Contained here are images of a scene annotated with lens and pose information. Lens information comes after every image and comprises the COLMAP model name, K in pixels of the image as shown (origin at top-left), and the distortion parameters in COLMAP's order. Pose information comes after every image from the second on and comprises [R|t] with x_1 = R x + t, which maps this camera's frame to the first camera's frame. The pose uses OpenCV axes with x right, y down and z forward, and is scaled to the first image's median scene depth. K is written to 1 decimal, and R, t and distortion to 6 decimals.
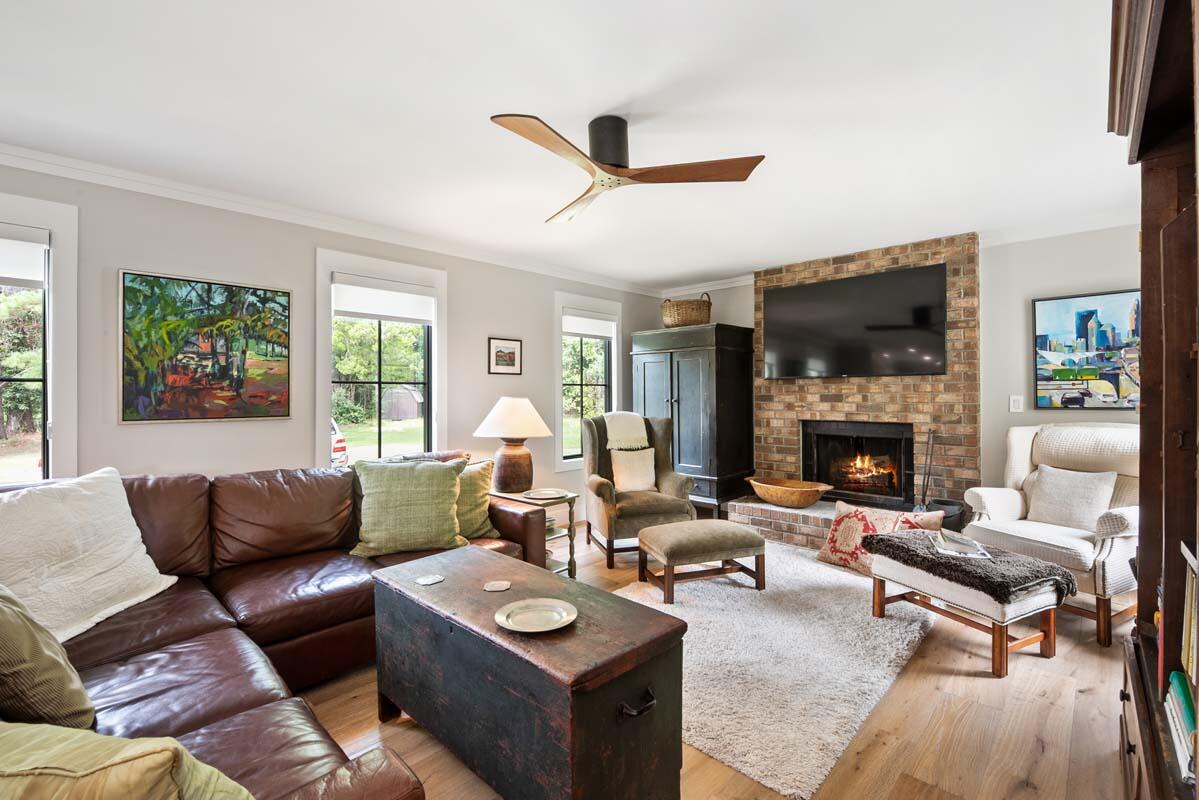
lens RADIAL K [[516.9, 0, 603.6], [0, 516.9, 392.8], [0, 0, 1]] dist [-0.004612, -0.000636]
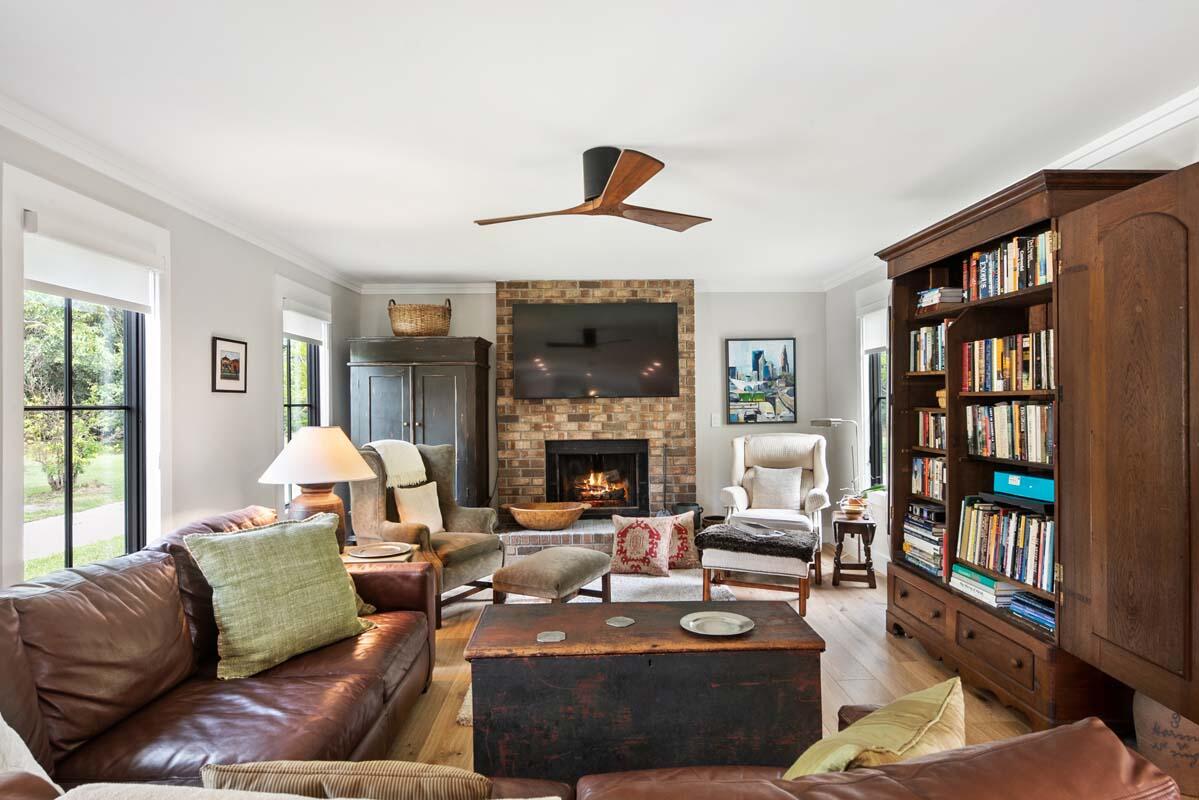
lens RADIAL K [[646.3, 0, 599.5], [0, 646.3, 401.2], [0, 0, 1]] dist [-0.000909, -0.000106]
pose [[0.715999, -0.001417, 0.698100, -0.454150], [0.006854, 0.999964, -0.005000, -0.017299], [-0.698068, 0.008365, 0.715983, 0.058879]]
